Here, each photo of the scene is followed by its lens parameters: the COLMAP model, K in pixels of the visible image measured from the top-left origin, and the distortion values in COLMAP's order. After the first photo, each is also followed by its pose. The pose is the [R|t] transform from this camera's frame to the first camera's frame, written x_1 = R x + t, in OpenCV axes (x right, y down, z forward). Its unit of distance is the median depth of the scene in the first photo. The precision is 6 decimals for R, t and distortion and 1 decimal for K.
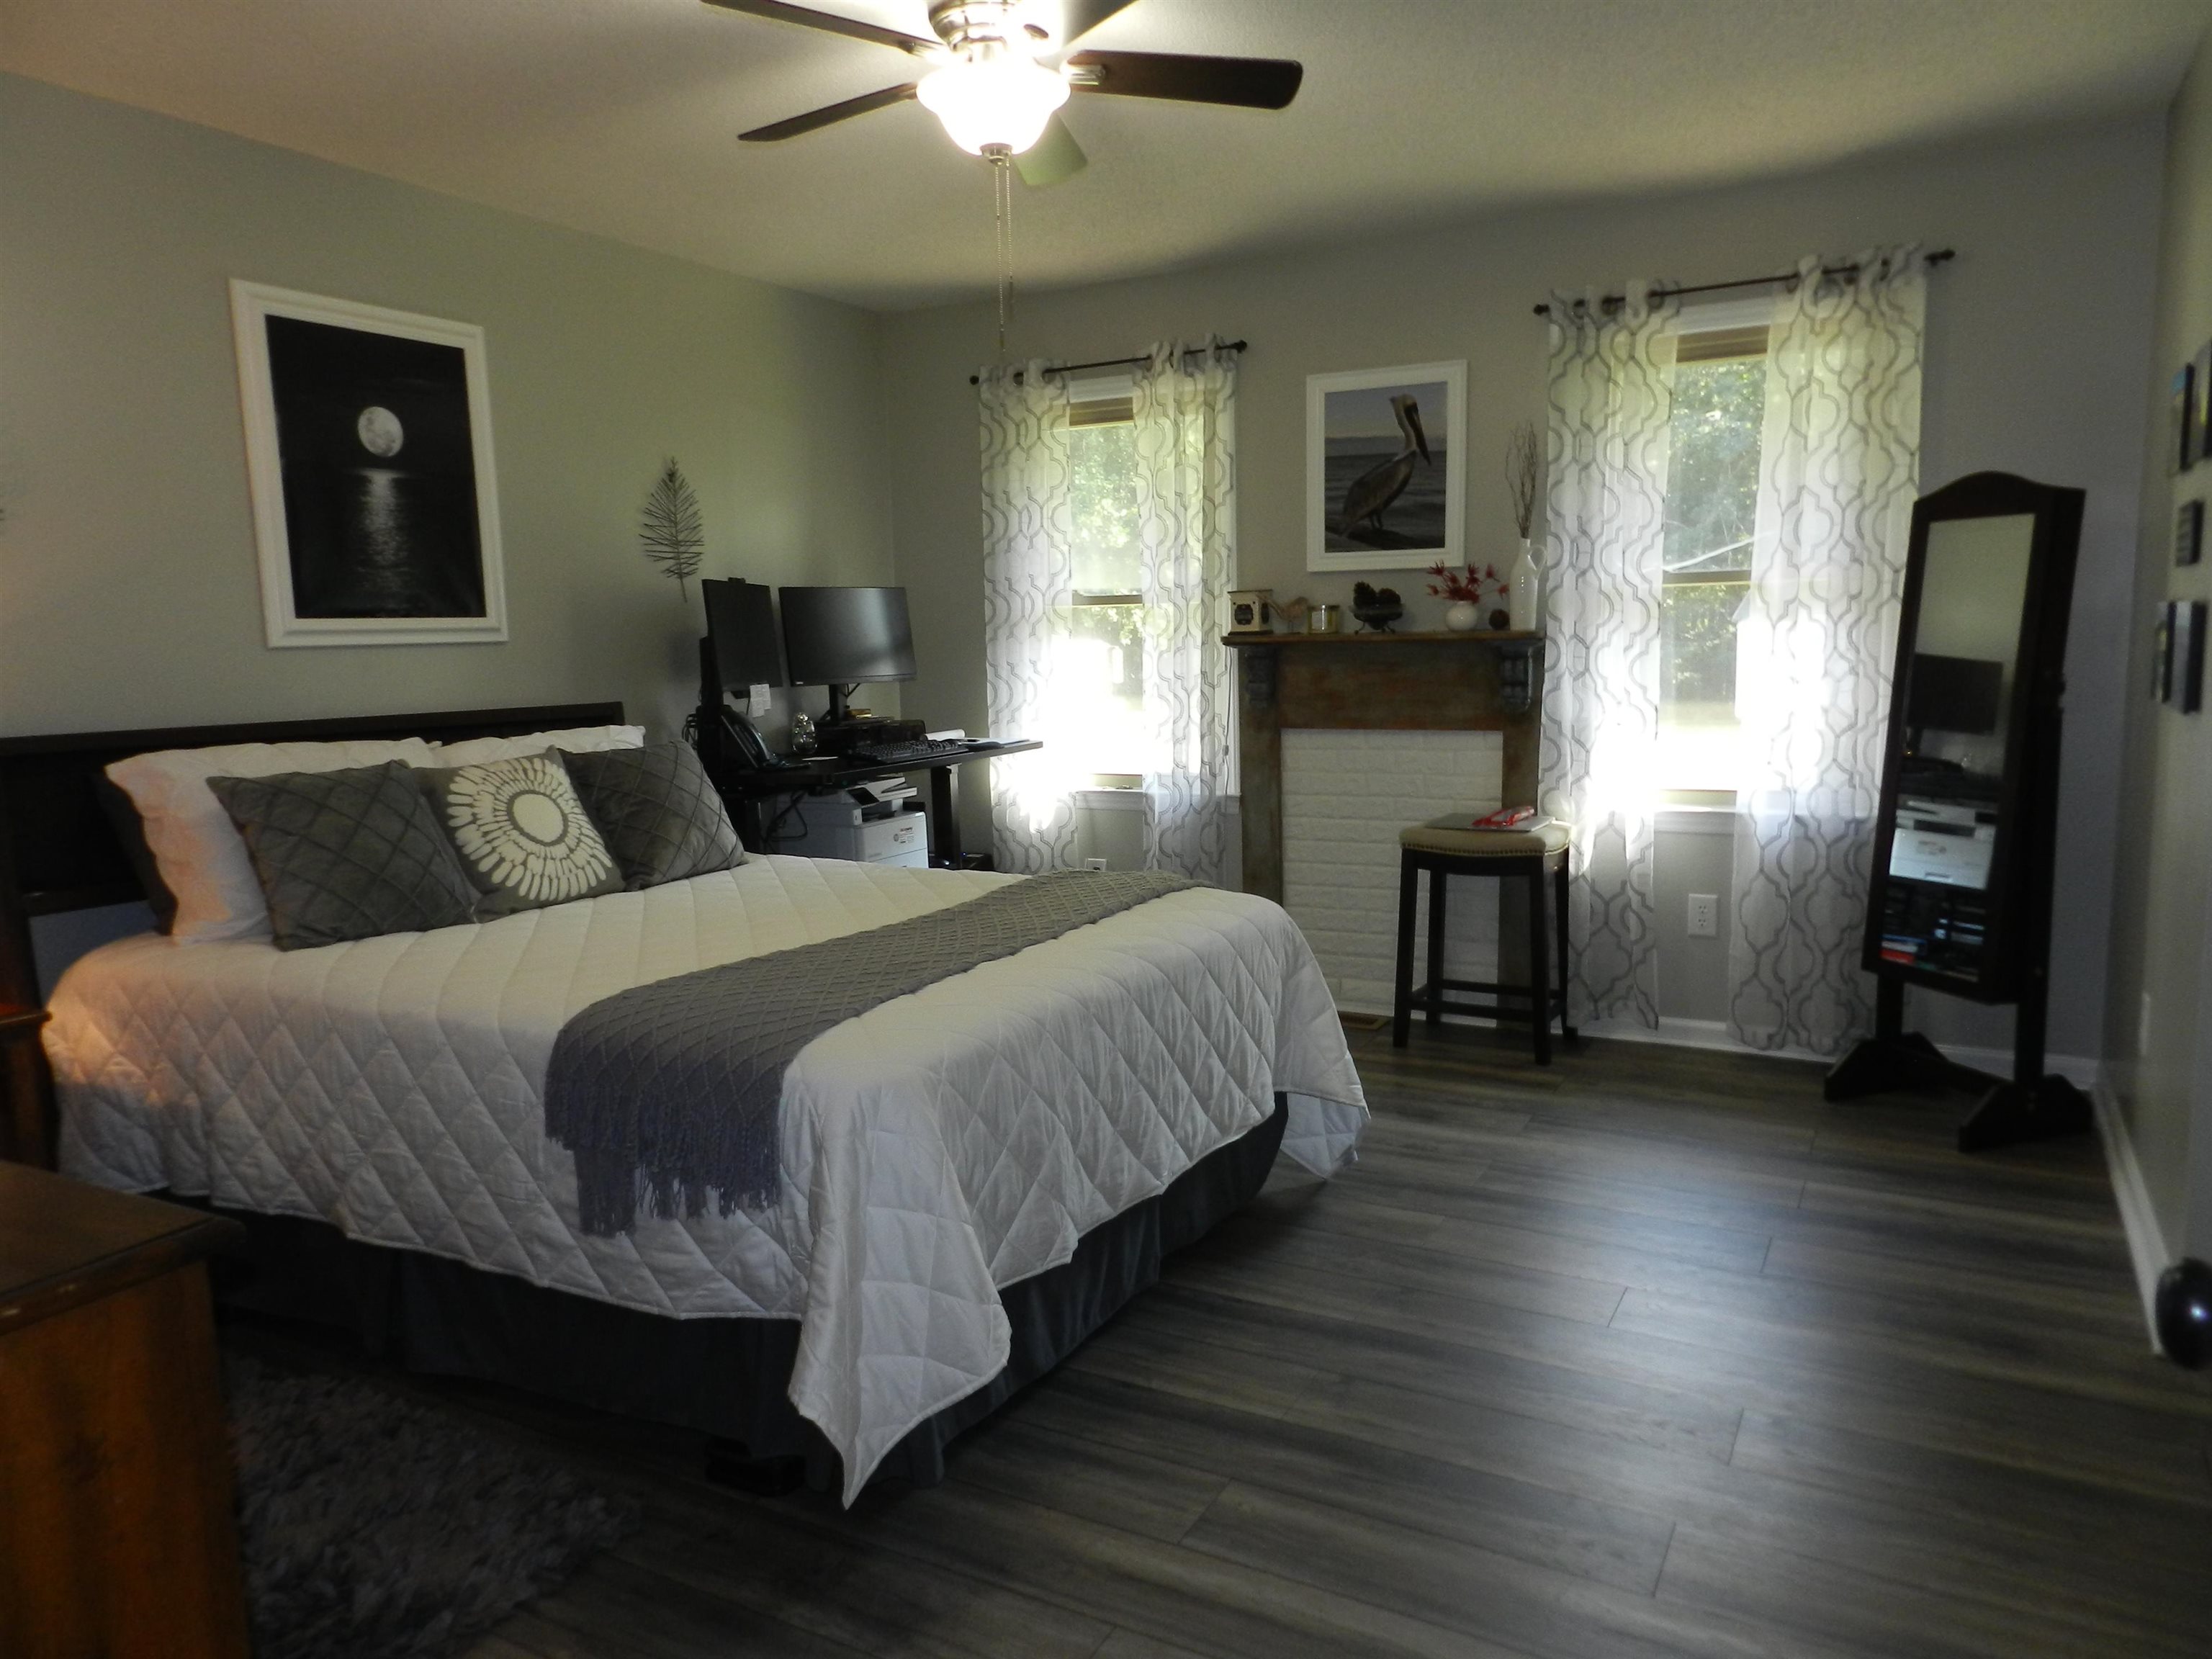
lens RADIAL K [[1522.6, 0, 1096.8], [0, 1522.6, 832.5], [0, 0, 1]] dist [0.025464, -0.000667]
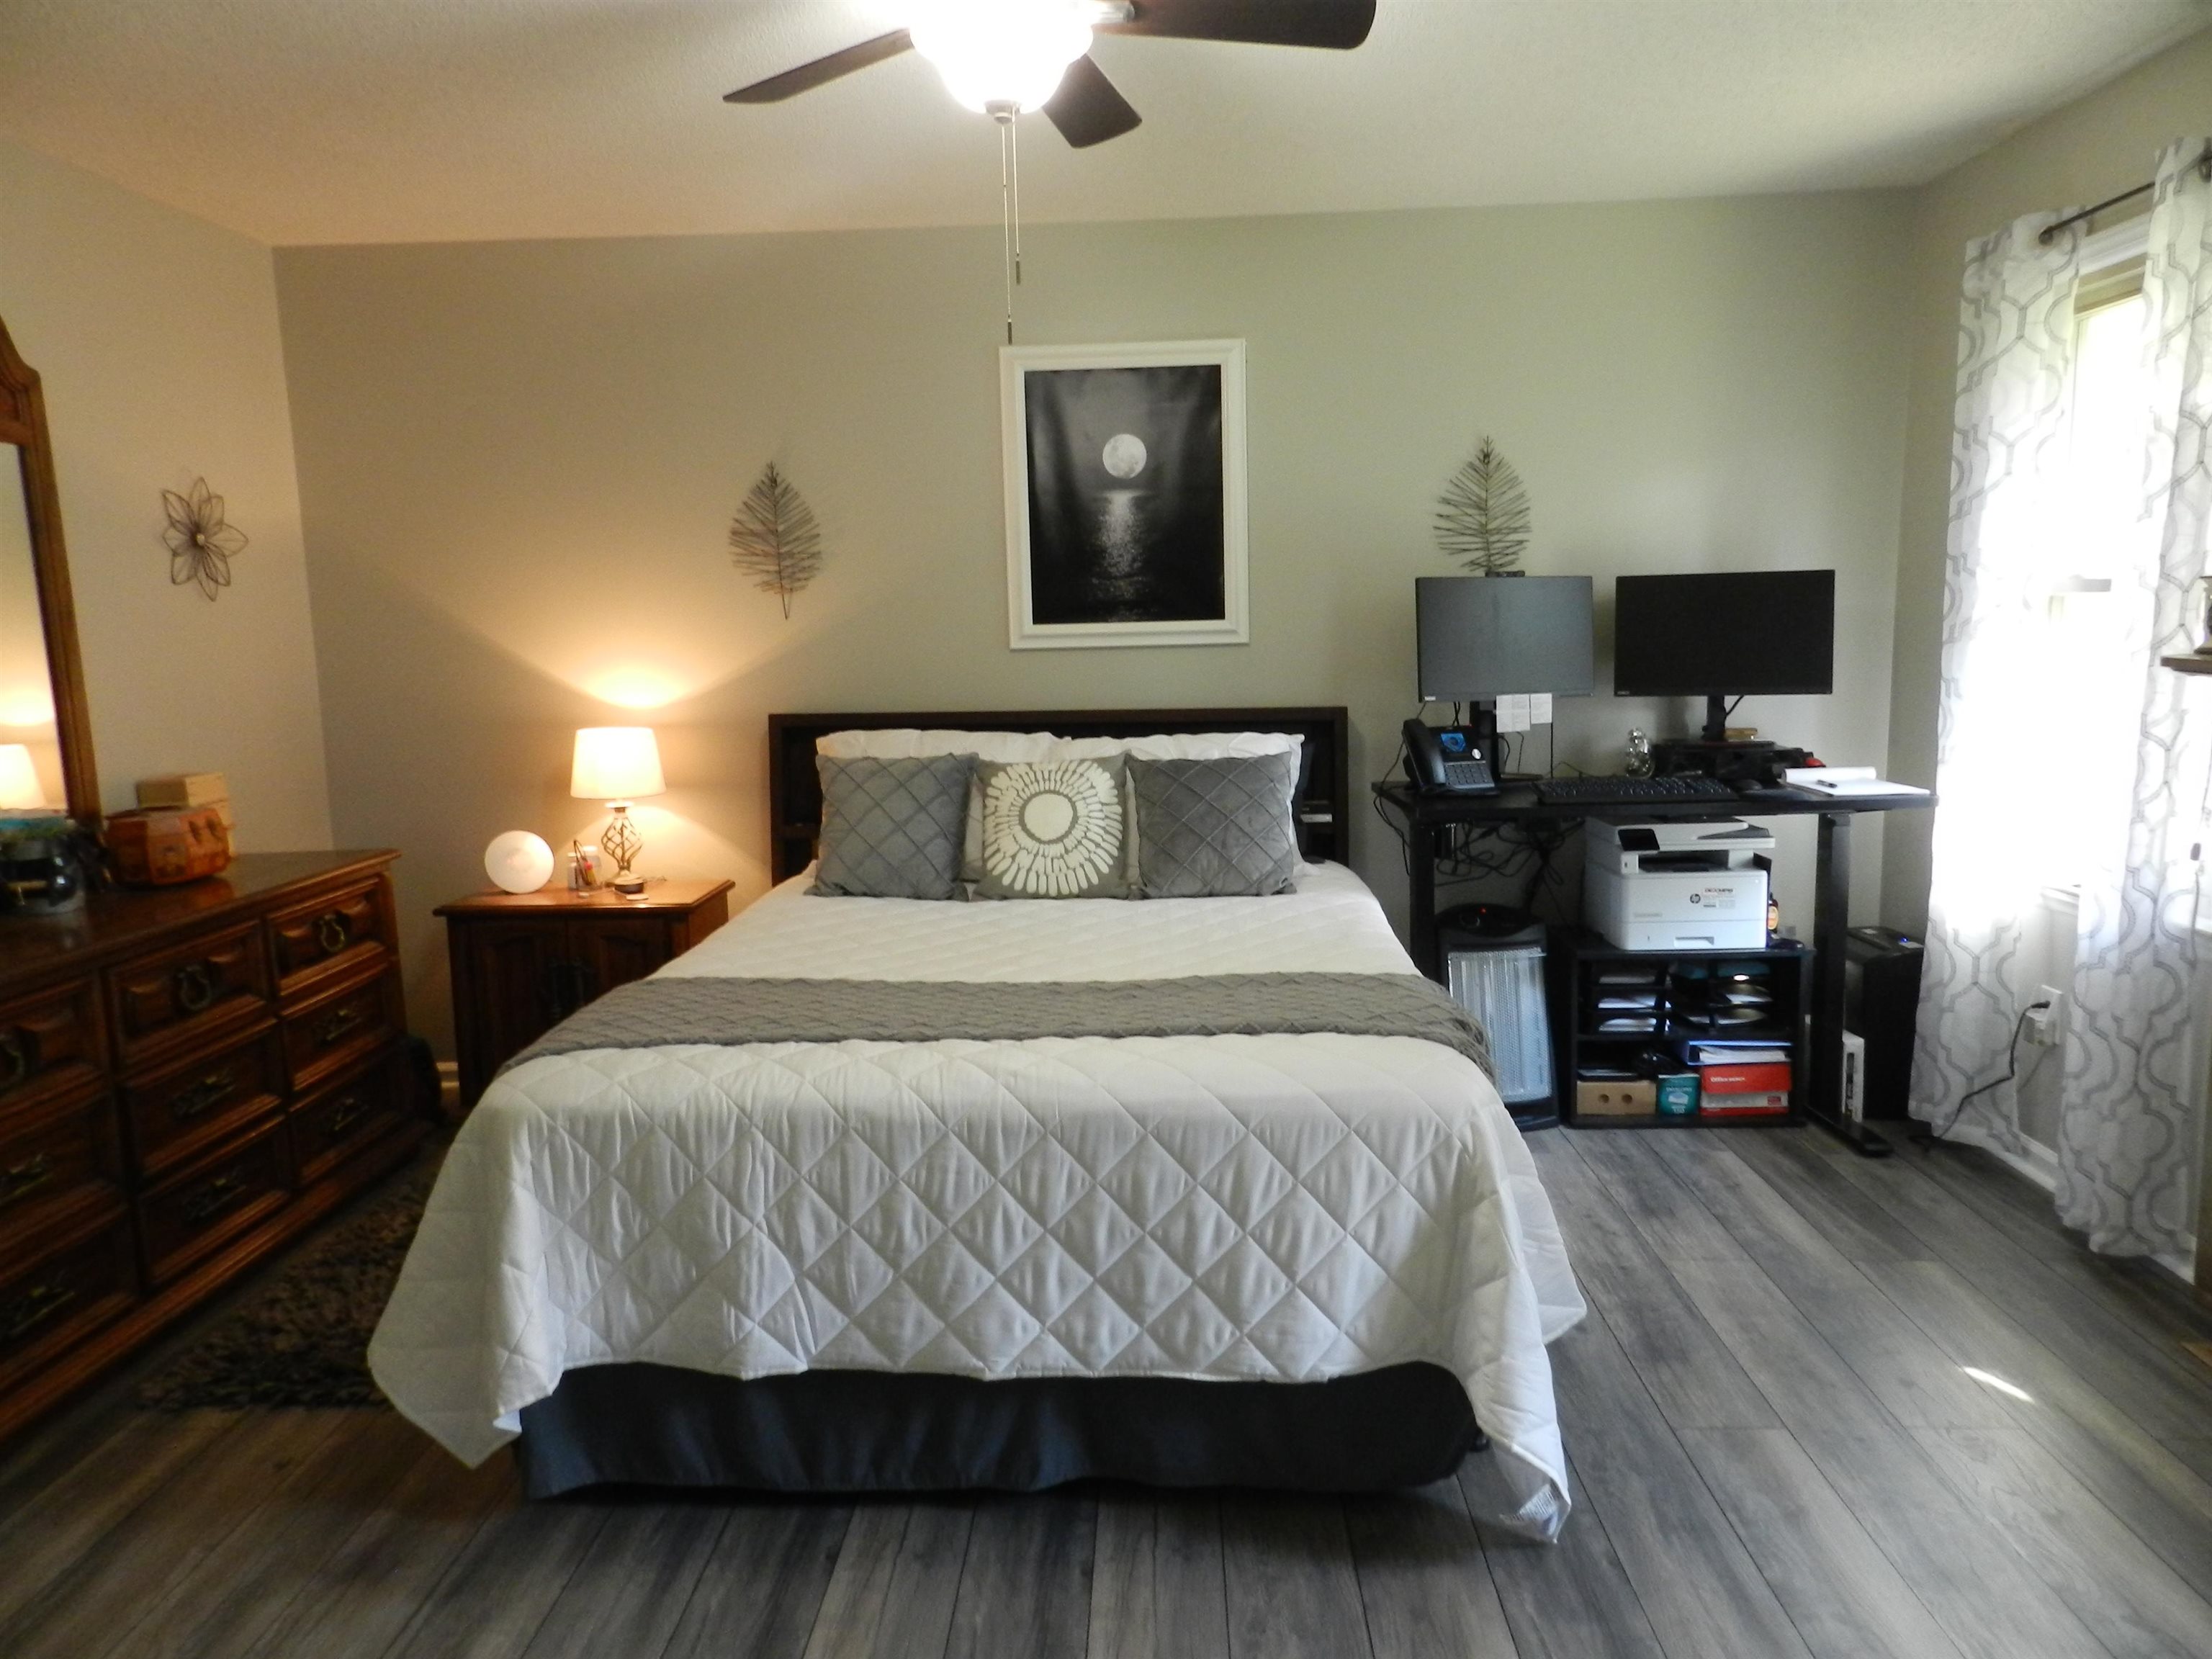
lens RADIAL K [[1522.6, 0, 1096.8], [0, 1522.6, 832.5], [0, 0, 1]] dist [0.025464, -0.000667]
pose [[0.449899, 0.138361, -0.882296, 0.566640], [-0.105314, 0.989252, 0.101433, -0.105140], [0.886848, 0.047283, 0.459635, 0.506535]]
